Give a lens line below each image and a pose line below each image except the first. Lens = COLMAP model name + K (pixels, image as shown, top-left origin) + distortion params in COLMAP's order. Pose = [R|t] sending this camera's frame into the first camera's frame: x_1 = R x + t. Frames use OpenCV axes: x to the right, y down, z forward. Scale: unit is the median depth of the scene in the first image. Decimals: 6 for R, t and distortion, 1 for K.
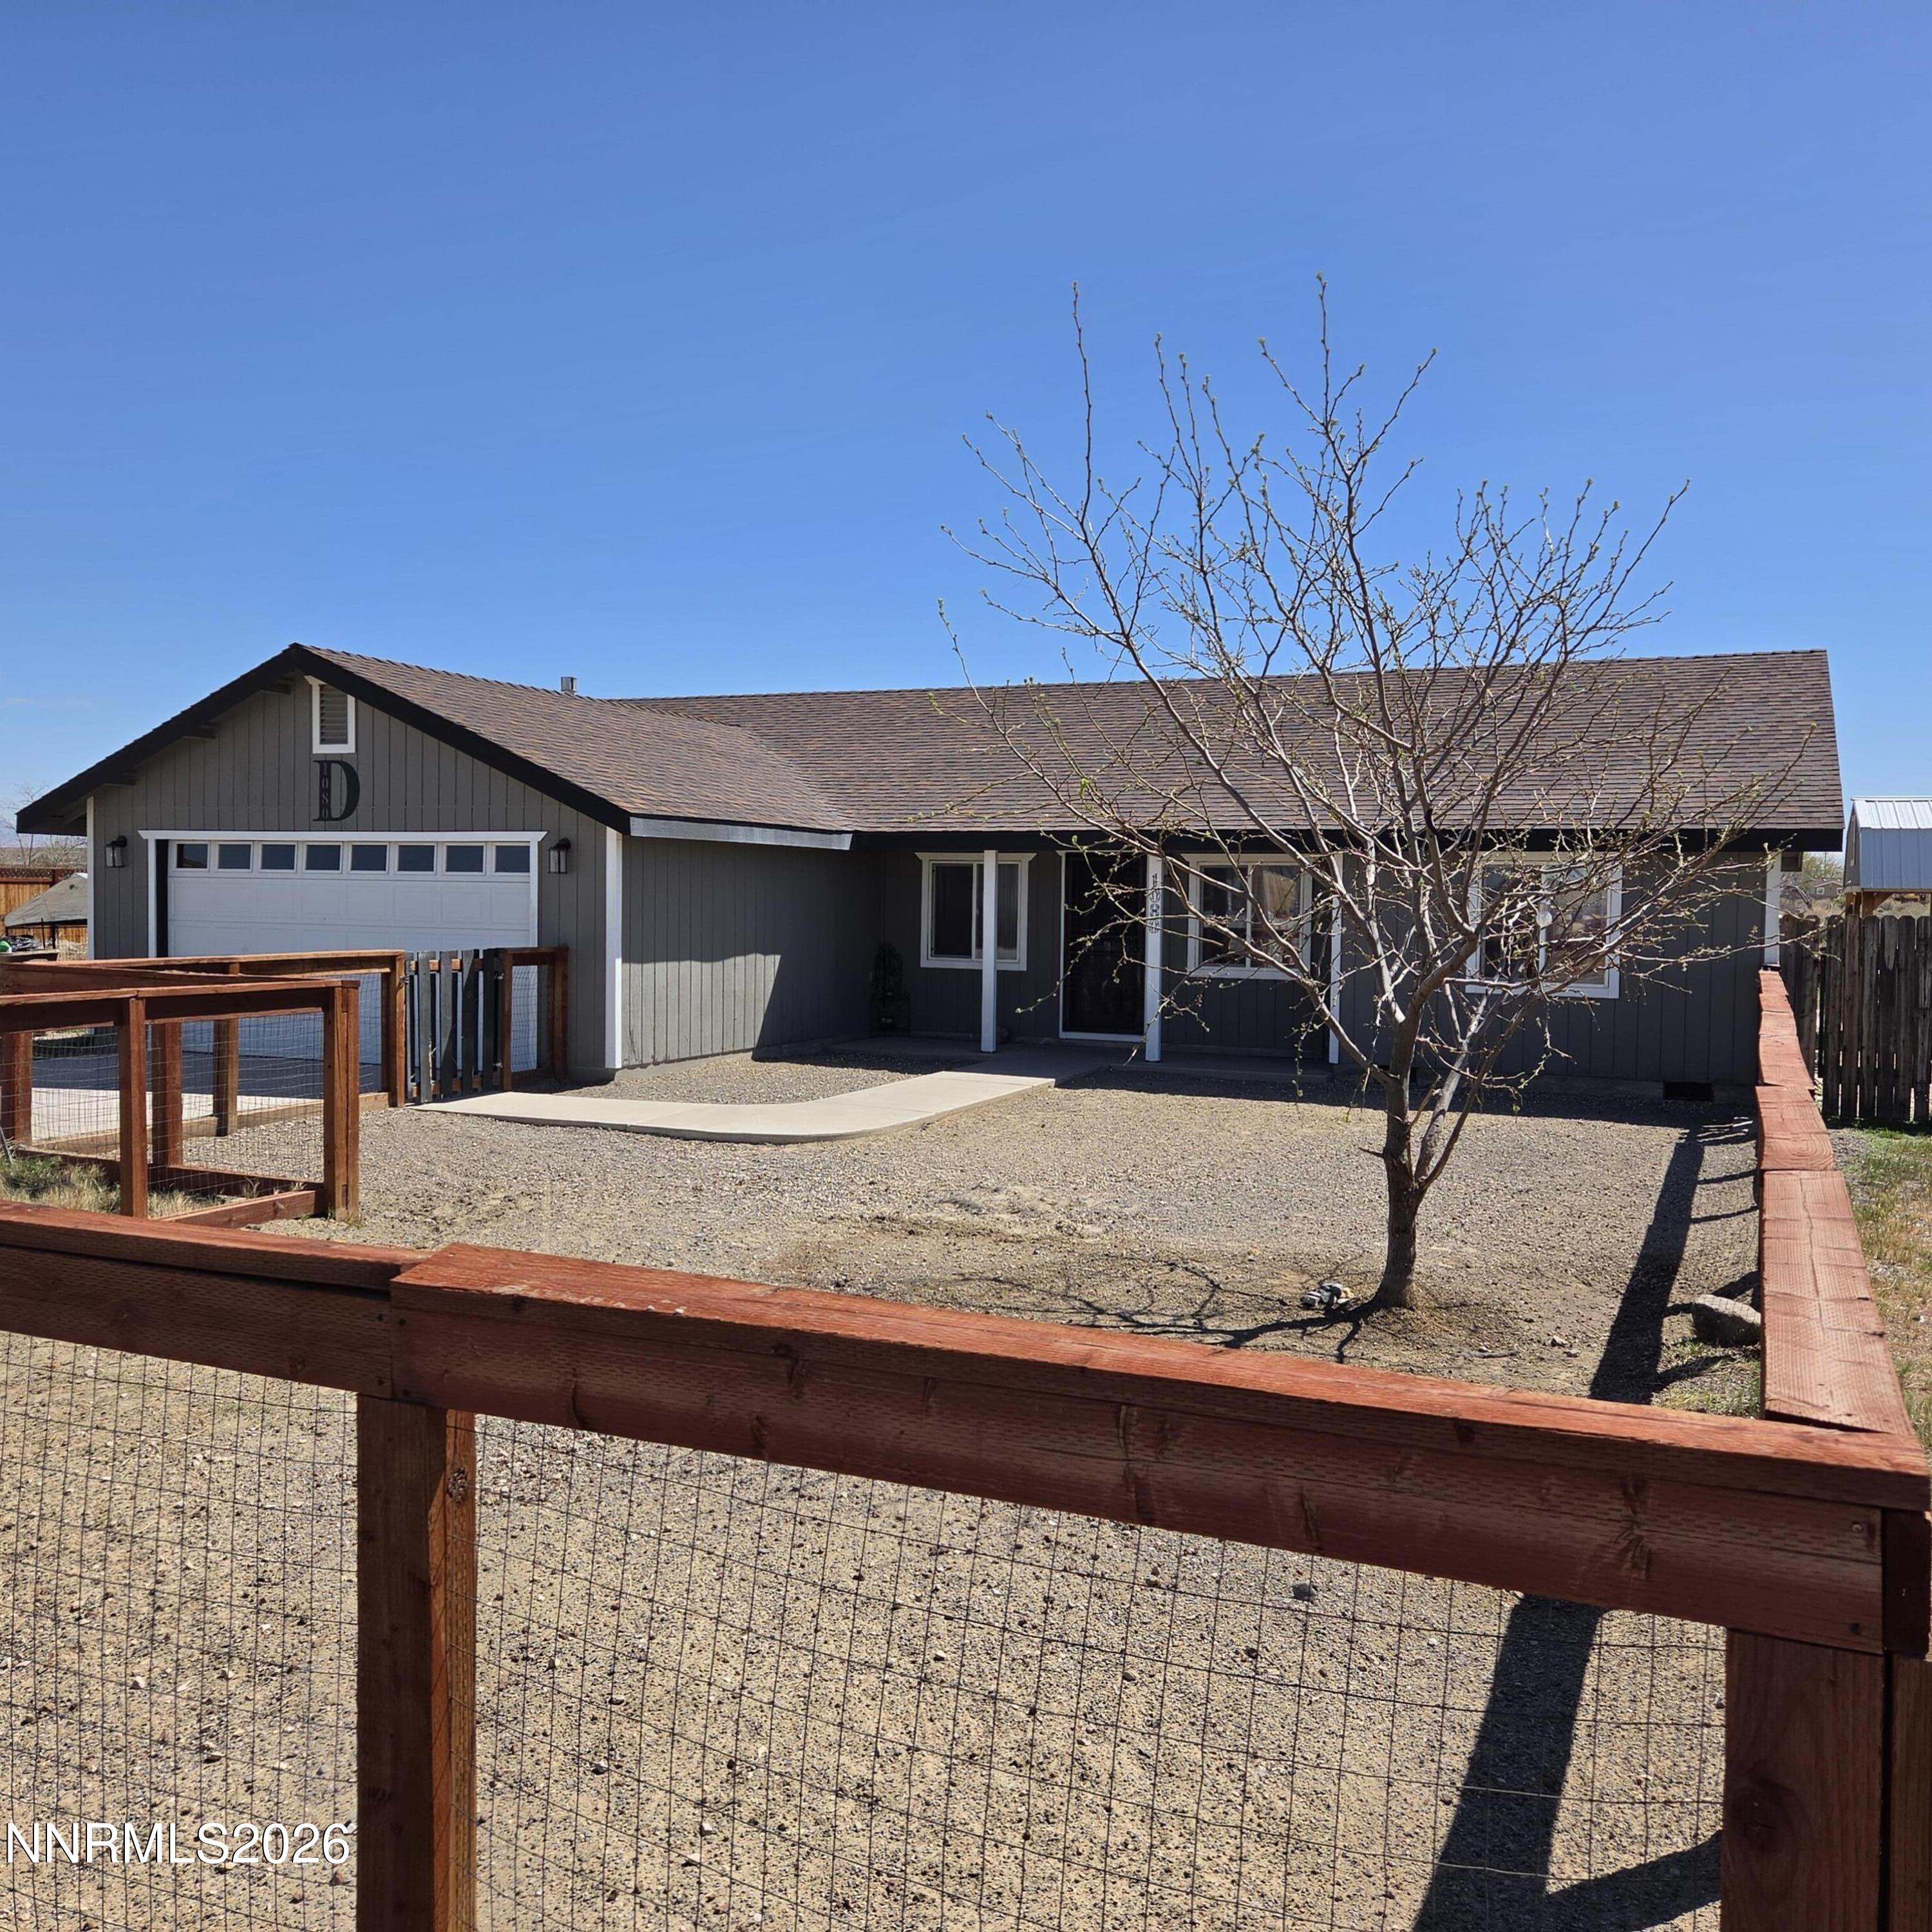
lens RADIAL K [[1739.6, 0, 968.8], [0, 1739.6, 962.7], [0, 0, 1]] dist [0.086326, -0.108775]
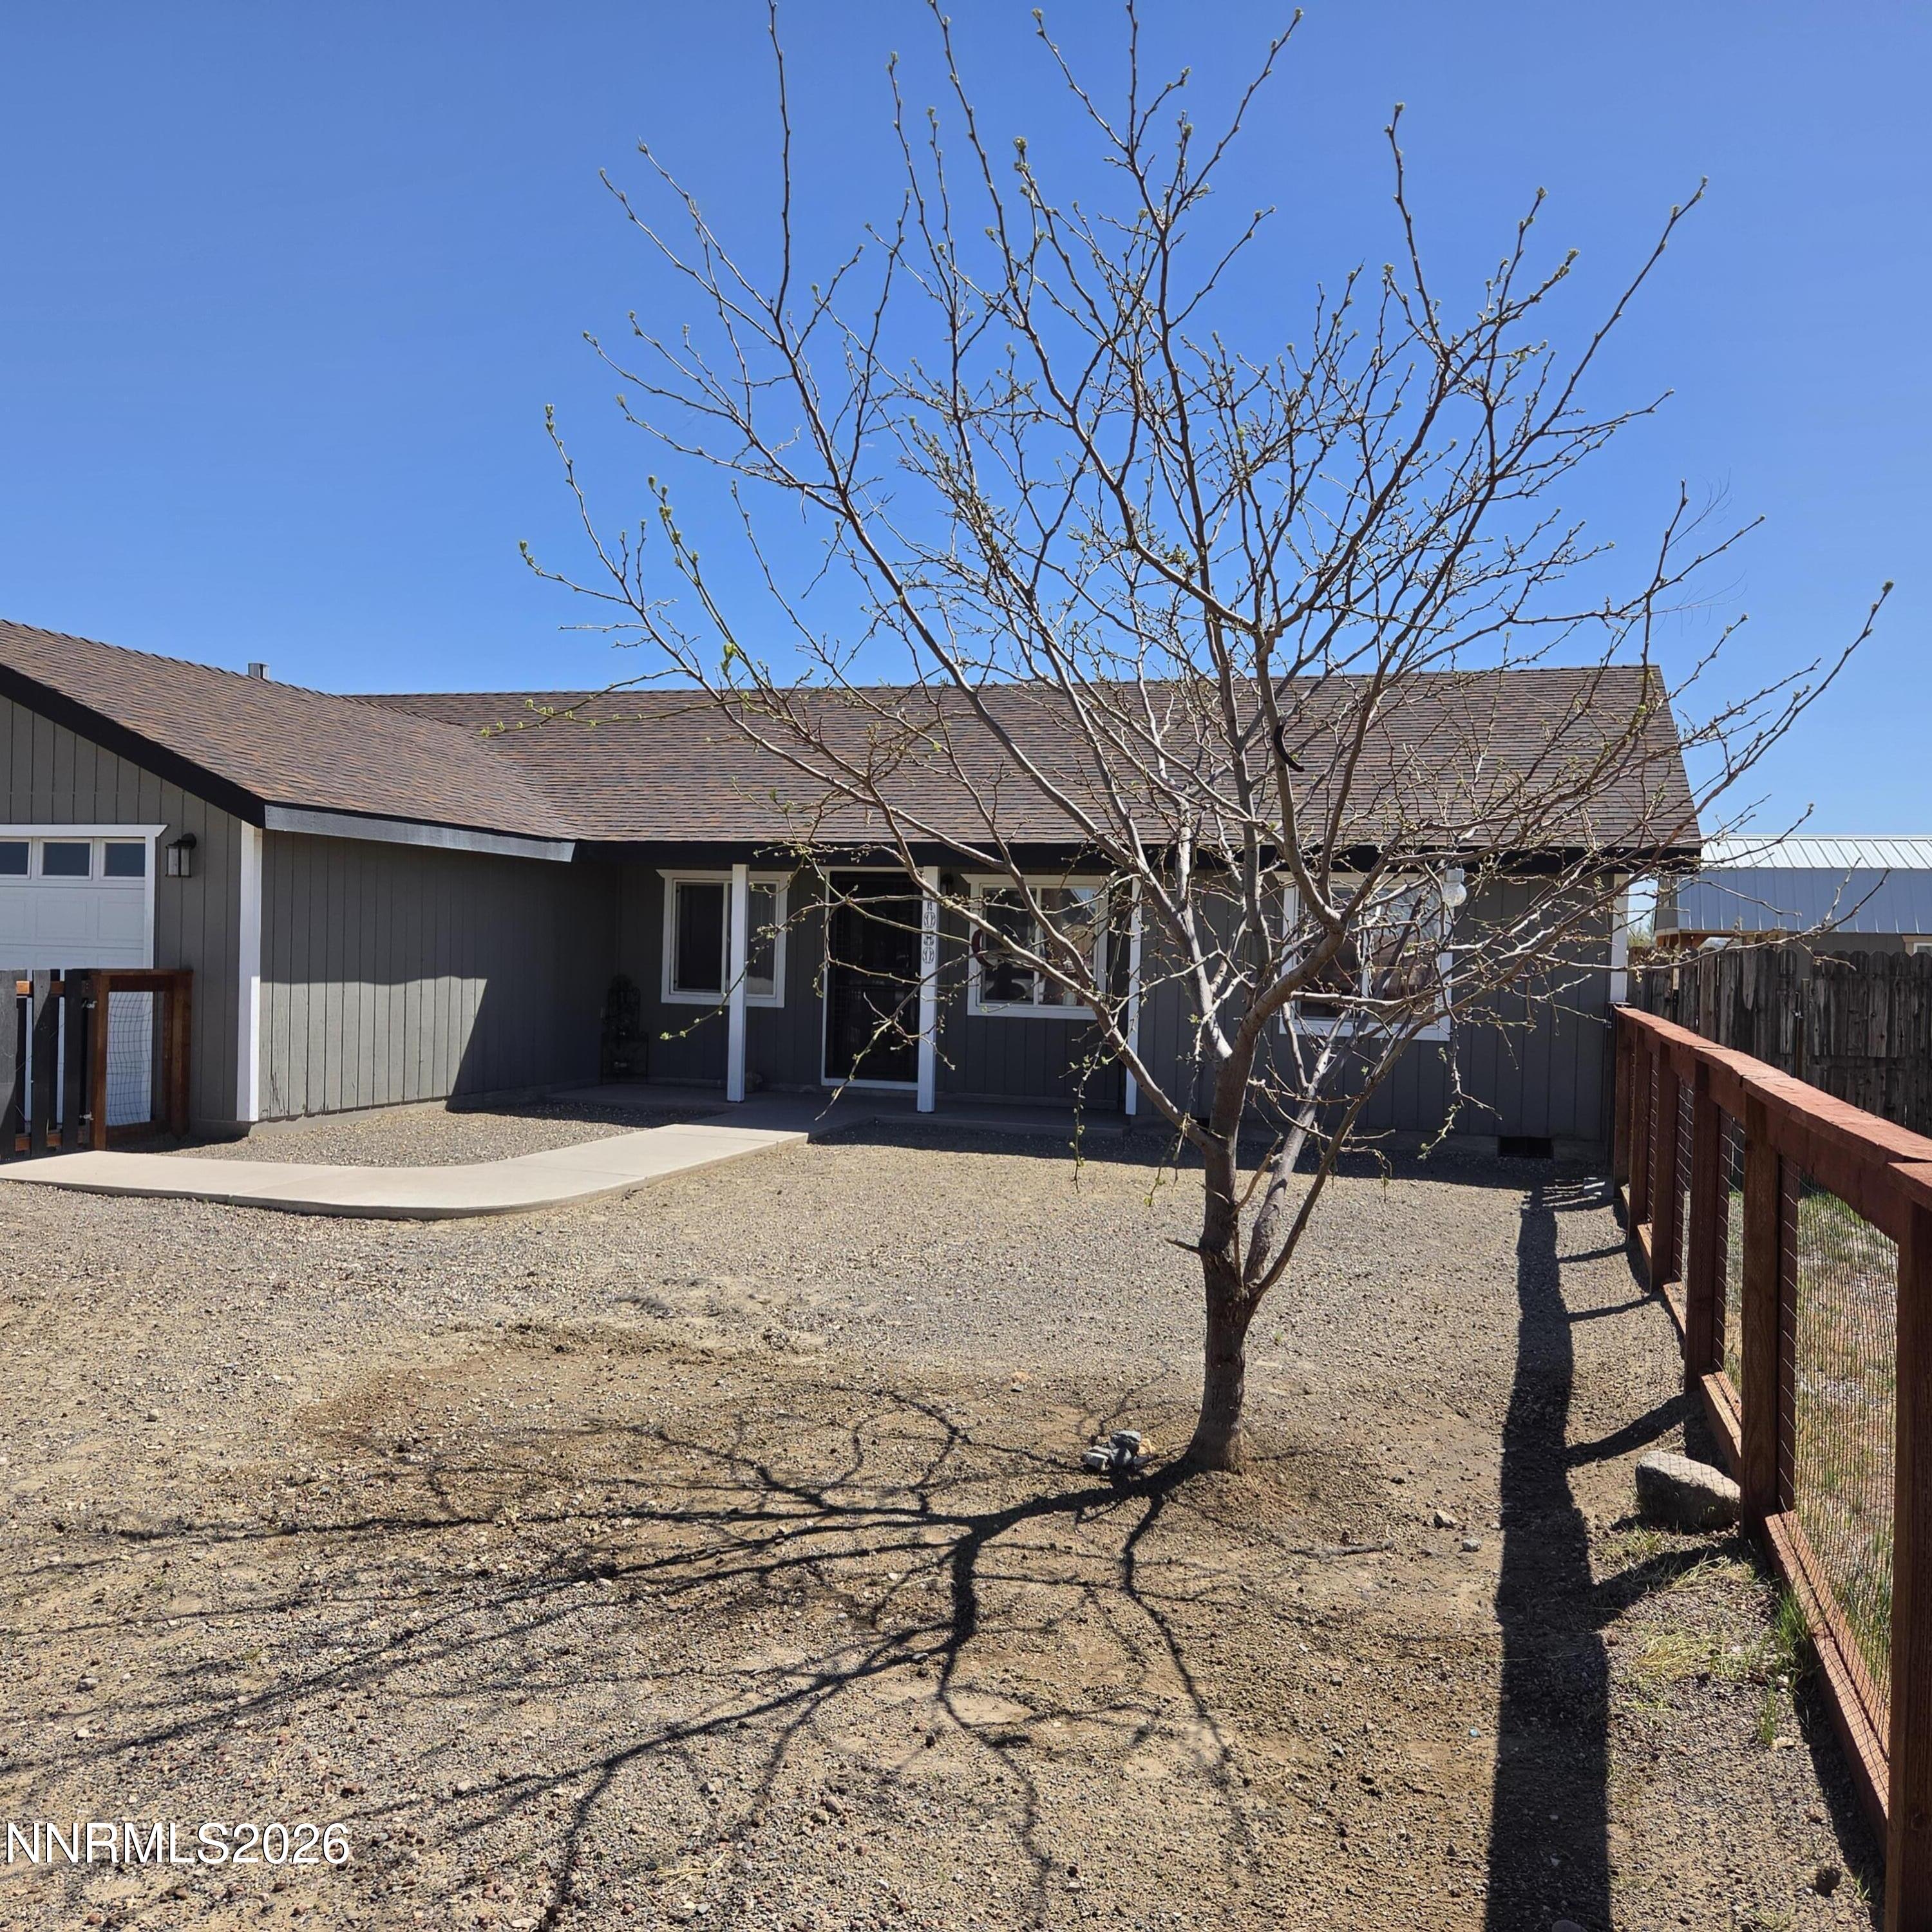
lens RADIAL K [[1789.7, 0, 971.8], [0, 1789.7, 1040.5], [0, 0, 1]] dist [0.100516, 0.004971]
pose [[0.993149, 0.005943, 0.116702, 0.028609], [-0.007916, 0.999833, 0.016443, 0.007276], [-0.116585, -0.017254, 0.993031, 0.136975]]
